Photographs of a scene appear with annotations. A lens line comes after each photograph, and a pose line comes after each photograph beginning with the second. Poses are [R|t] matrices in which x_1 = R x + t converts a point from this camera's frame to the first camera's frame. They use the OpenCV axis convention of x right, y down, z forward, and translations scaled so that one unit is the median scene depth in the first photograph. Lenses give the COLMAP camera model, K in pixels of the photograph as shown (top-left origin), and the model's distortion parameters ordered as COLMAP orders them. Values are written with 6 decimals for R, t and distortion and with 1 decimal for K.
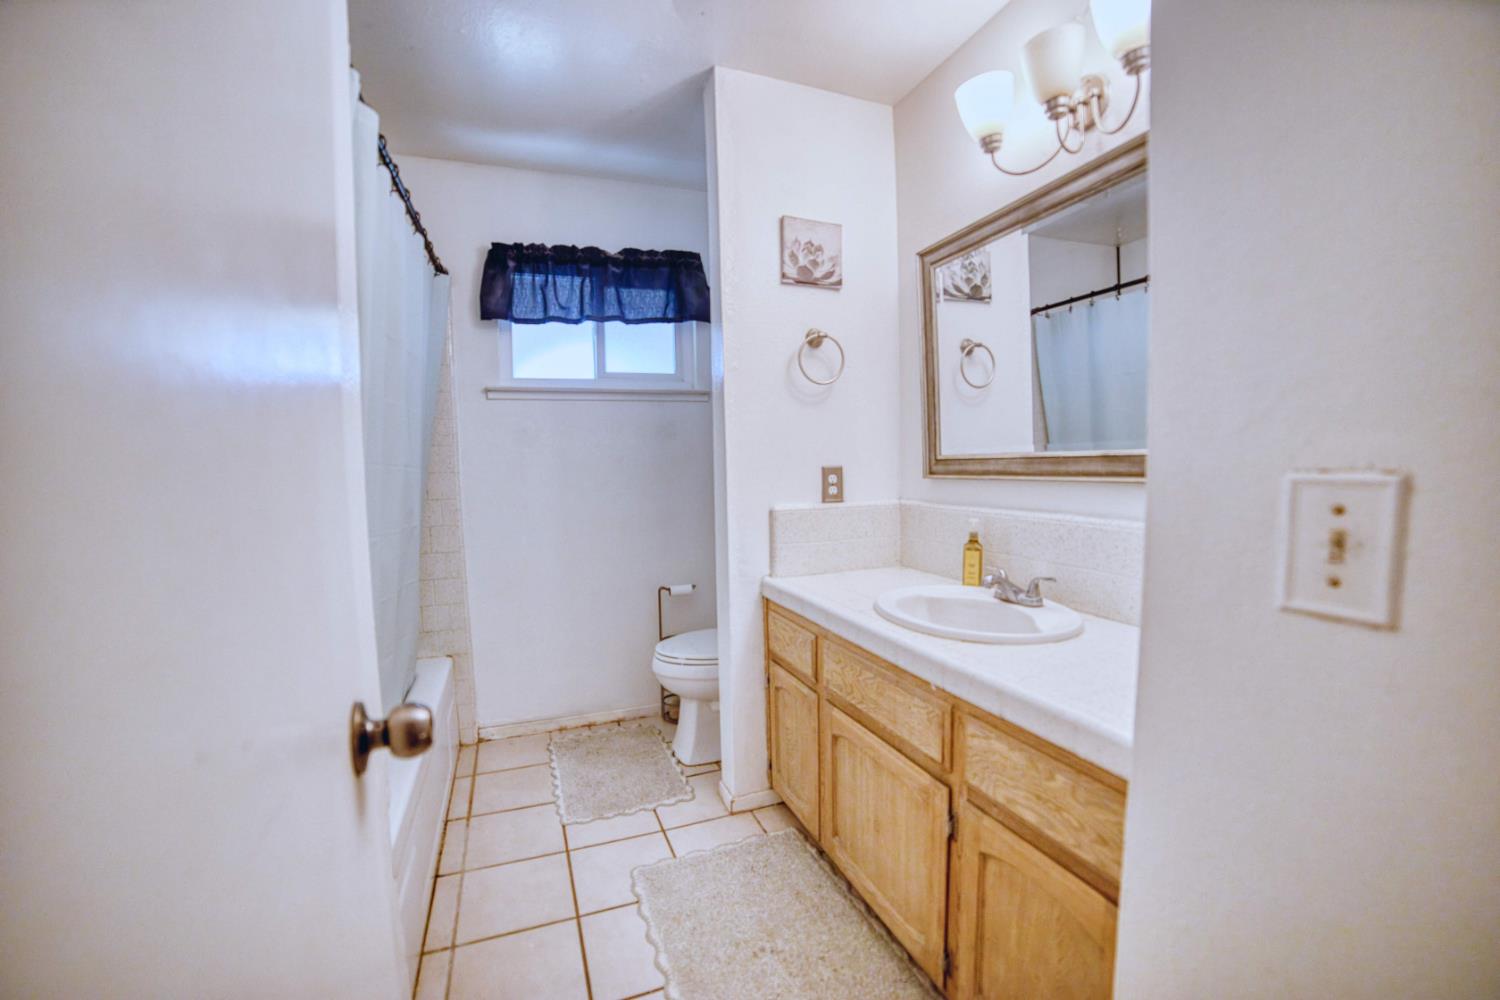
lens RADIAL K [[607.1, 0, 746.8], [0, 607.1, 505.3], [0, 0, 1]] dist [-0.035222, 0.000078]
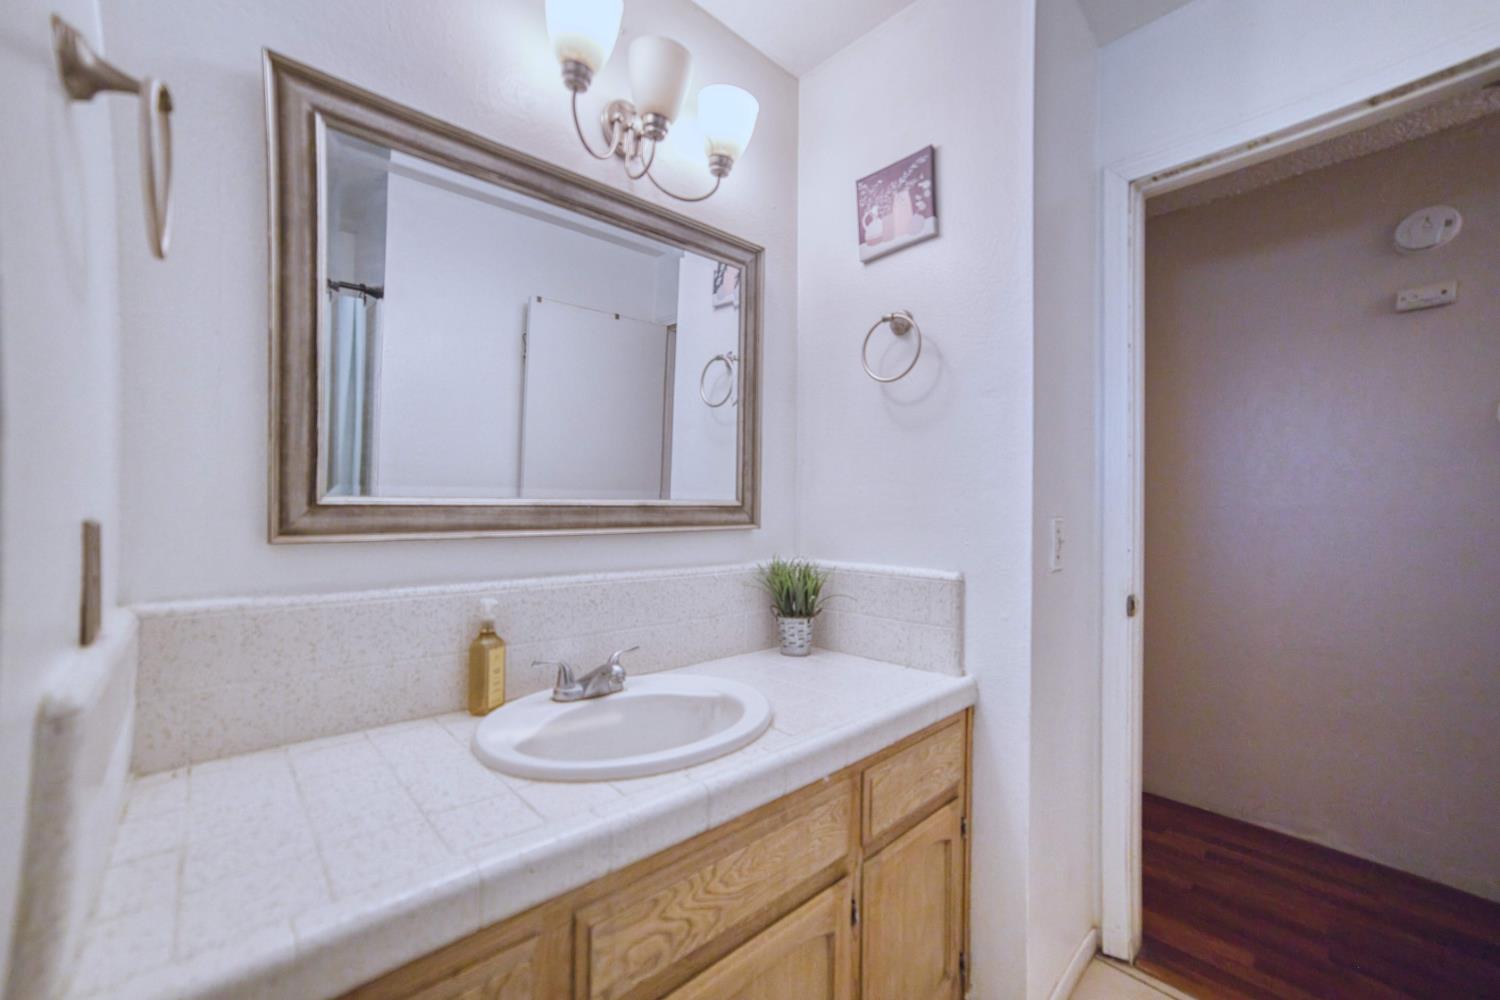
lens RADIAL K [[607.1, 0, 748.8], [0, 607.1, 504.4], [0, 0, 1]] dist [-0.035222, 0.000078]
pose [[-0.382594, 0.024729, 0.923586, -0.356422], [0.065269, 0.997868, 0.000319, -0.070597], [-0.921608, 0.060404, -0.383392, 1.158508]]
